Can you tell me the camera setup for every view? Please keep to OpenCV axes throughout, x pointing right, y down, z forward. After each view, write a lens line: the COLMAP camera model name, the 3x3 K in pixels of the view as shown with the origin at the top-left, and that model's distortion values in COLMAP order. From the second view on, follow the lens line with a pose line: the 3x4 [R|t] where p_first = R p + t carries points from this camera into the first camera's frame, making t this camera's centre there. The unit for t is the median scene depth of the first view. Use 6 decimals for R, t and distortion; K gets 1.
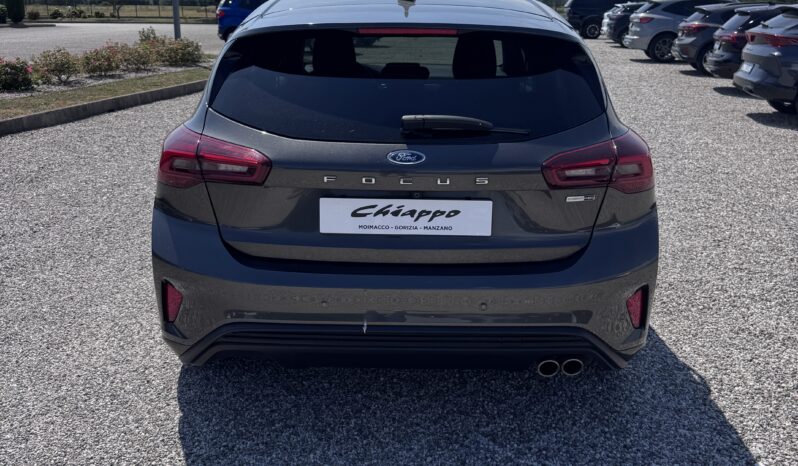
lens RADIAL K [[749.1, 0, 396.4], [0, 749.1, 230.8], [0, 0, 1]] dist [0.003674, 0.000000]
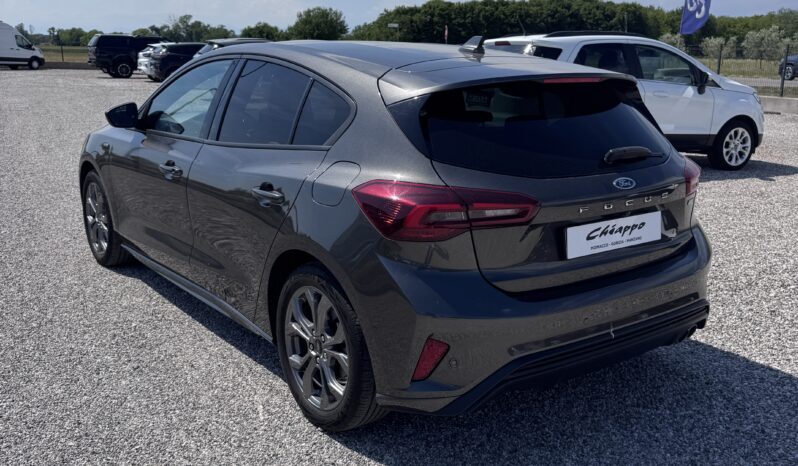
lens RADIAL K [[749.1, 0, 396.1], [0, 749.1, 232.8], [0, 0, 1]] dist [0.003674, 0.000000]
pose [[0.796669, -0.144018, 0.587007, -0.953325], [0.170420, 0.985316, 0.010450, -0.091155], [-0.579892, 0.091713, 0.809515, 0.239530]]
